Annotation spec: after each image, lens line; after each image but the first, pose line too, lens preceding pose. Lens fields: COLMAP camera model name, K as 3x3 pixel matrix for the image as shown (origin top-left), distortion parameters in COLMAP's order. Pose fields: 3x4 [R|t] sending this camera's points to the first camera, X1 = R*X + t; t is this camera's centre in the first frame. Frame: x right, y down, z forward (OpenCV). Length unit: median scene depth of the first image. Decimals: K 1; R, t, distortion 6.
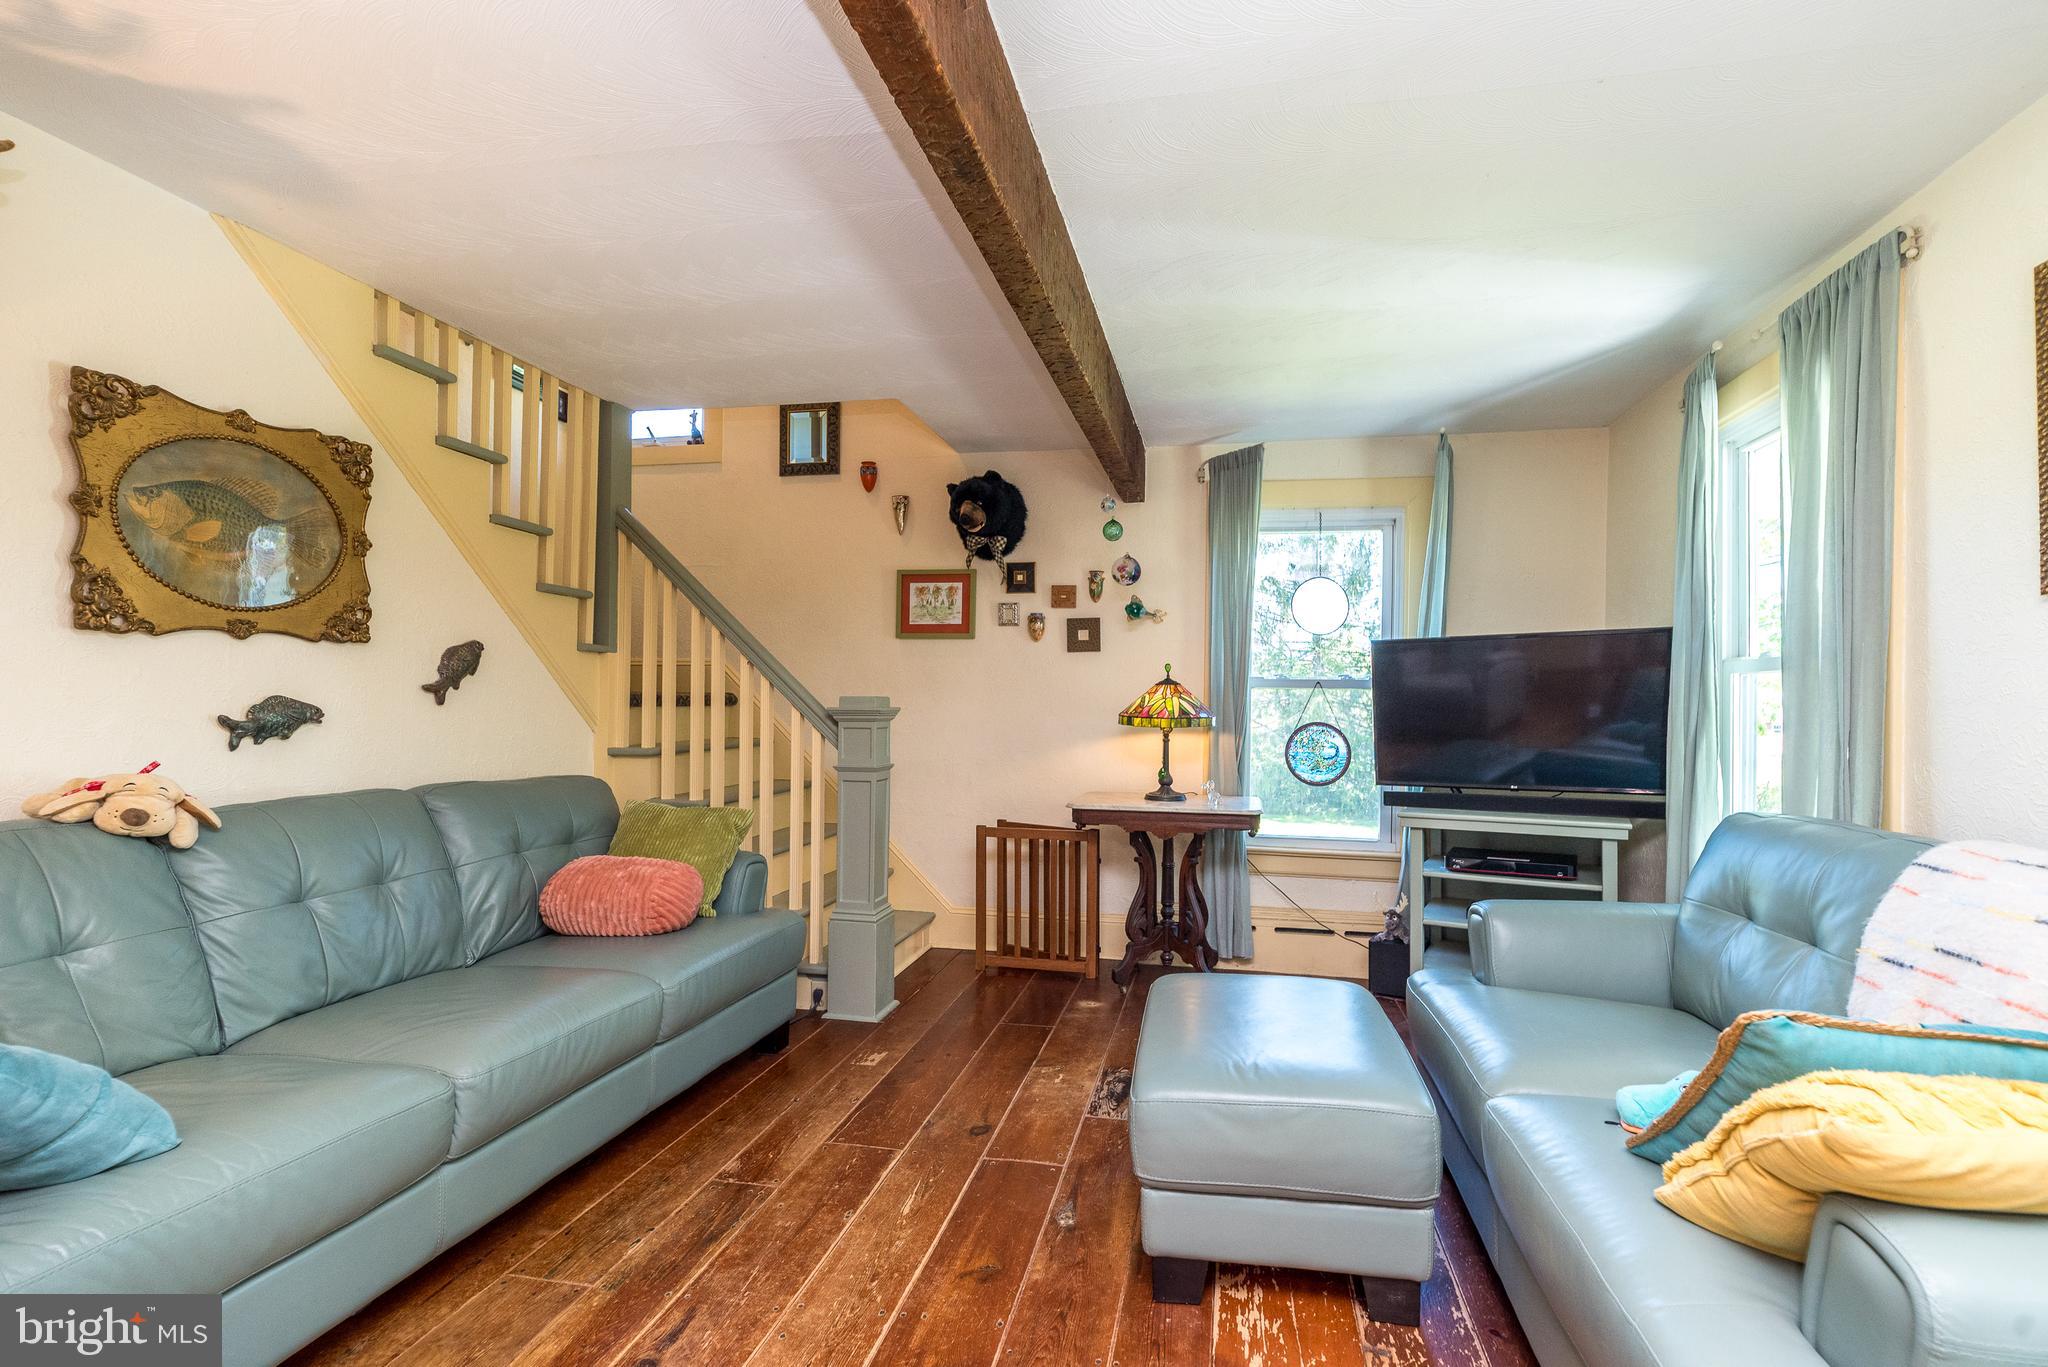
lens RADIAL K [[910.1, 0, 1027.9], [0, 910.1, 697.8], [0, 0, 1]] dist [0.002420, 0.000867]
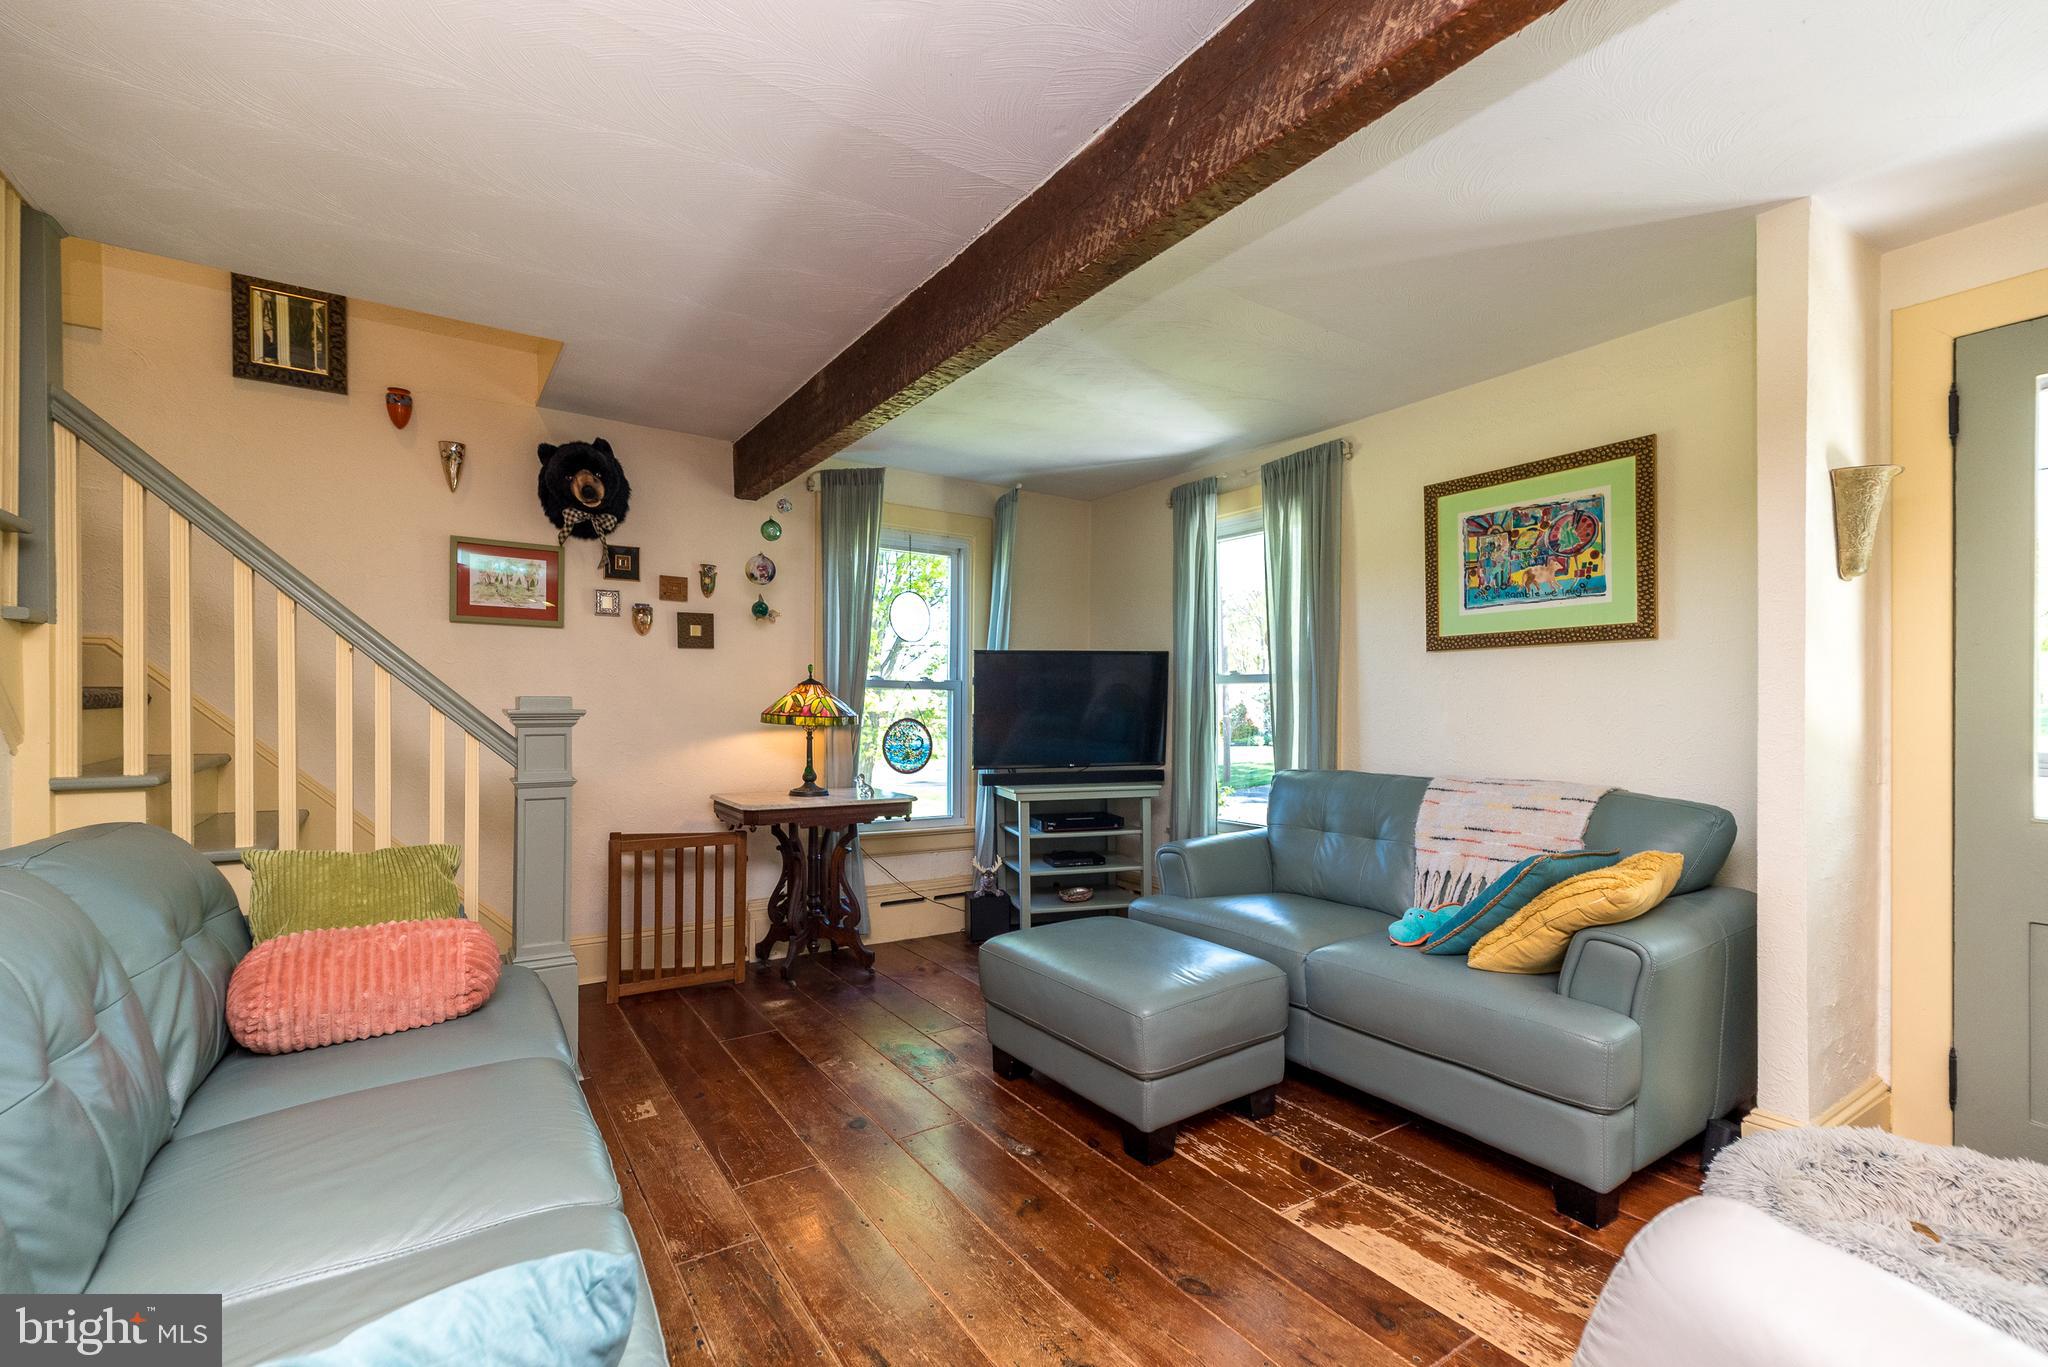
lens RADIAL K [[910.1, 0, 1018.6], [0, 910.1, 697.4], [0, 0, 1]] dist [0.002420, 0.000867]
pose [[0.708874, 0.001342, 0.705334, -0.397184], [-0.006560, 0.999967, 0.004690, -0.006189], [-0.705305, -0.007951, 0.708859, 0.092740]]
